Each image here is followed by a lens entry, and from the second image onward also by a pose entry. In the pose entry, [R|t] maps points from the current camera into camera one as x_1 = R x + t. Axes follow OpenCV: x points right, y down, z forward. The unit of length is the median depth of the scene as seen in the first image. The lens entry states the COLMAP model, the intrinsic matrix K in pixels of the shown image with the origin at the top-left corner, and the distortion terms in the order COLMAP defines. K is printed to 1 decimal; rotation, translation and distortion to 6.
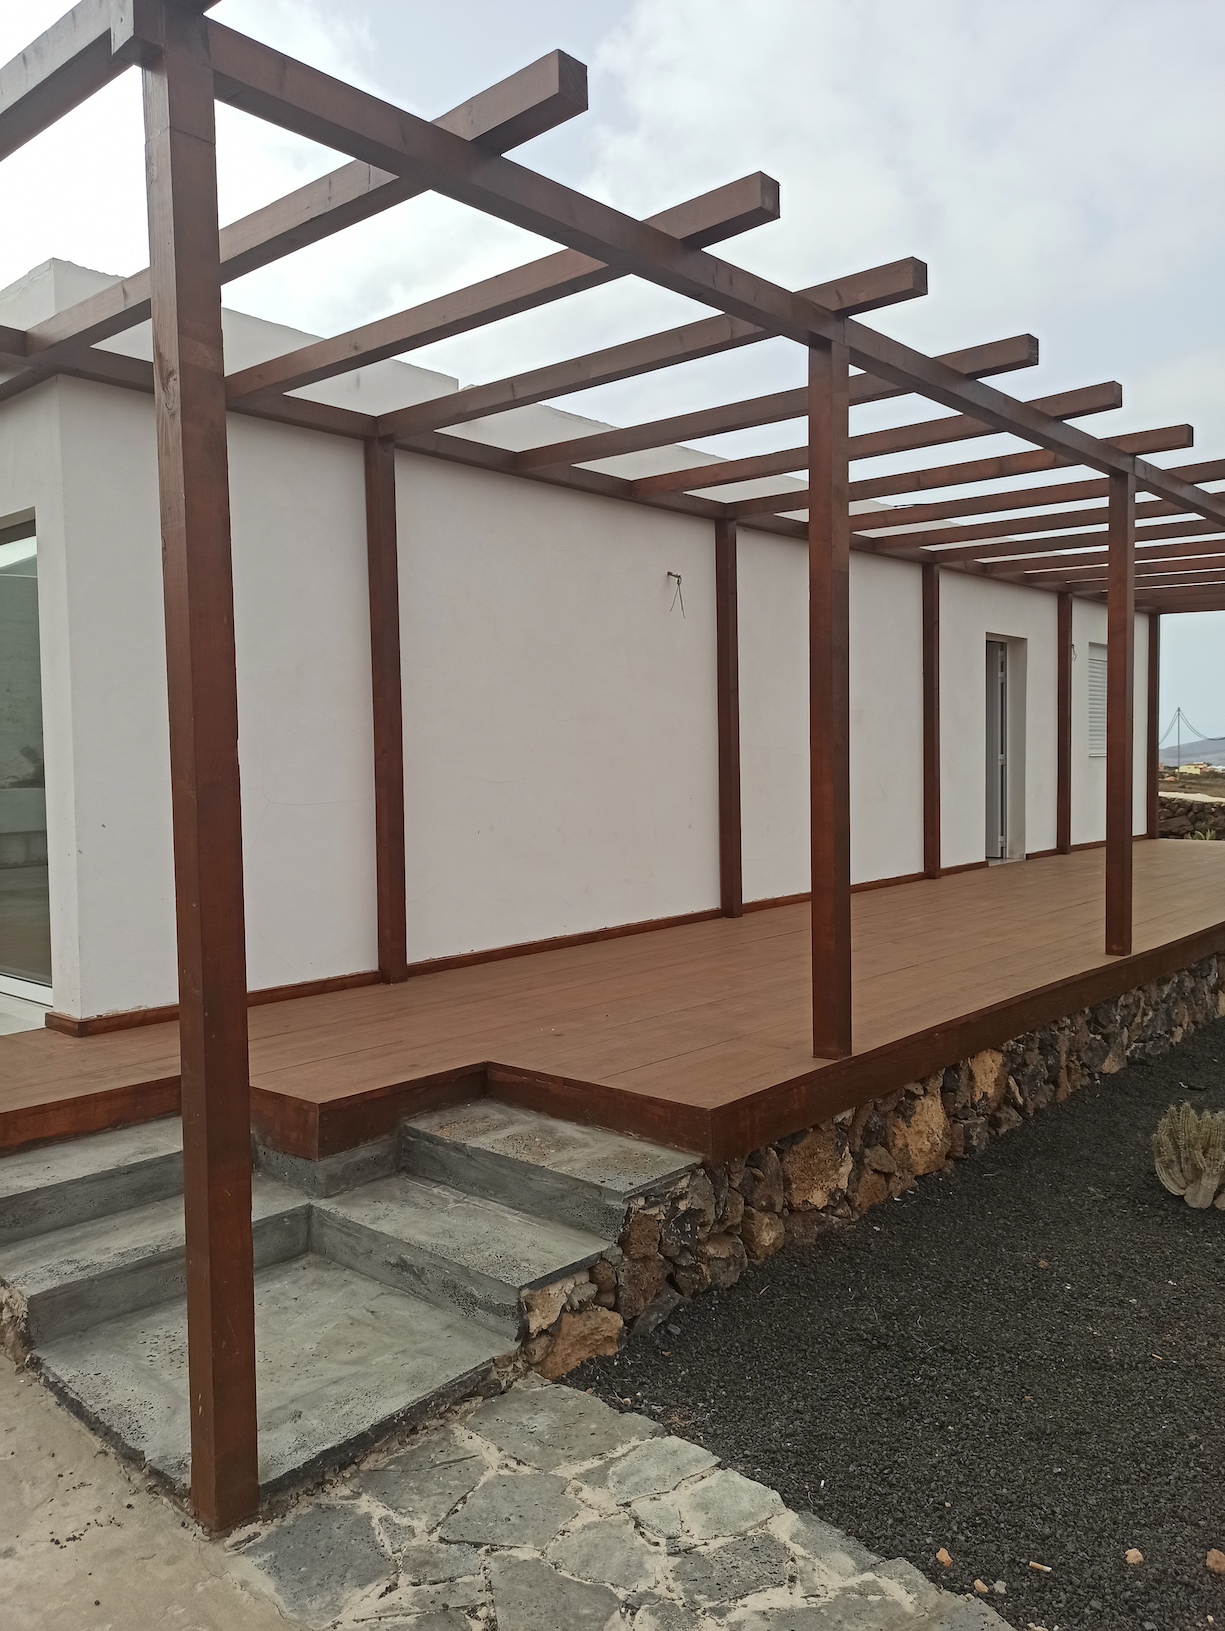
lens RADIAL K [[1216.3, 0, 622.2], [0, 1216.3, 799.0], [0, 0, 1]] dist [0.057052, -0.062046]
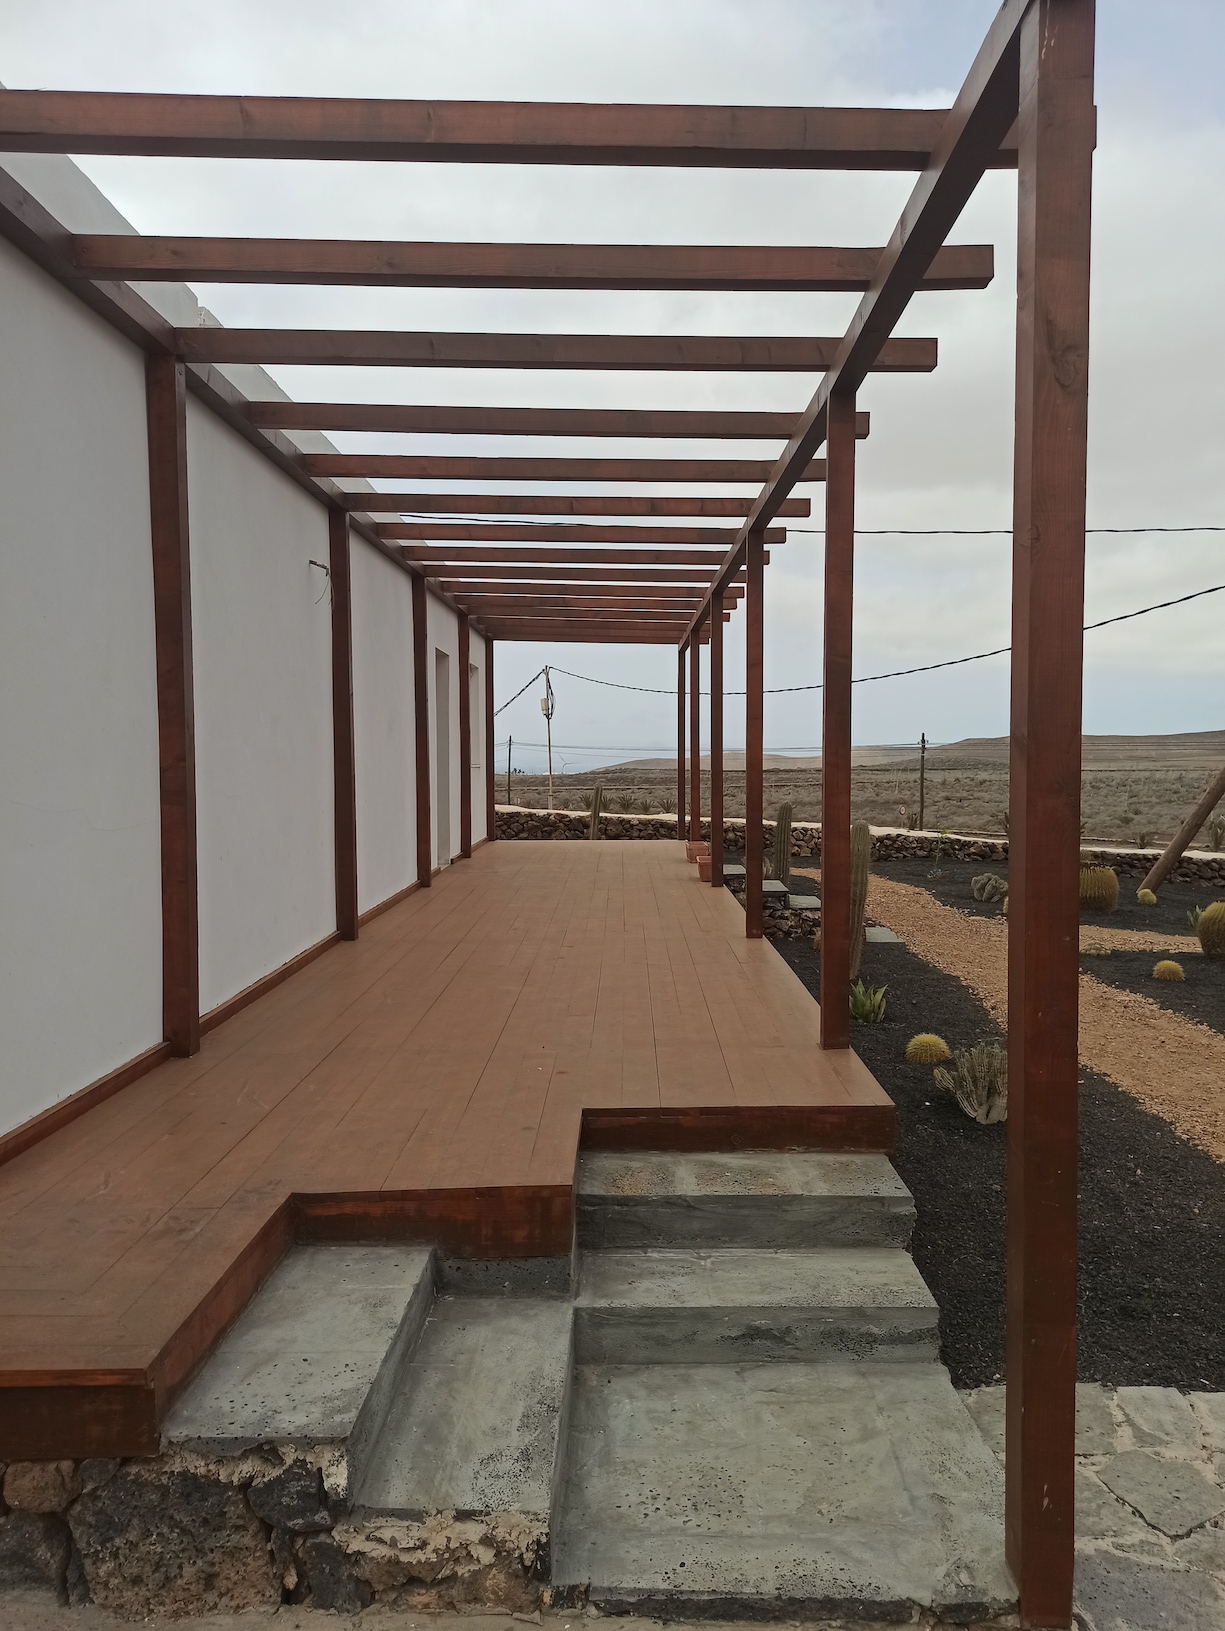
lens RADIAL K [[1216.3, 0, 622.2], [0, 1216.3, 799.0], [0, 0, 1]] dist [0.057052, -0.062046]
pose [[0.747122, -0.012580, 0.664568, -0.796795], [0.017255, 0.999851, -0.000472, -0.013175], [-0.664463, 0.011820, 0.747227, 0.363077]]
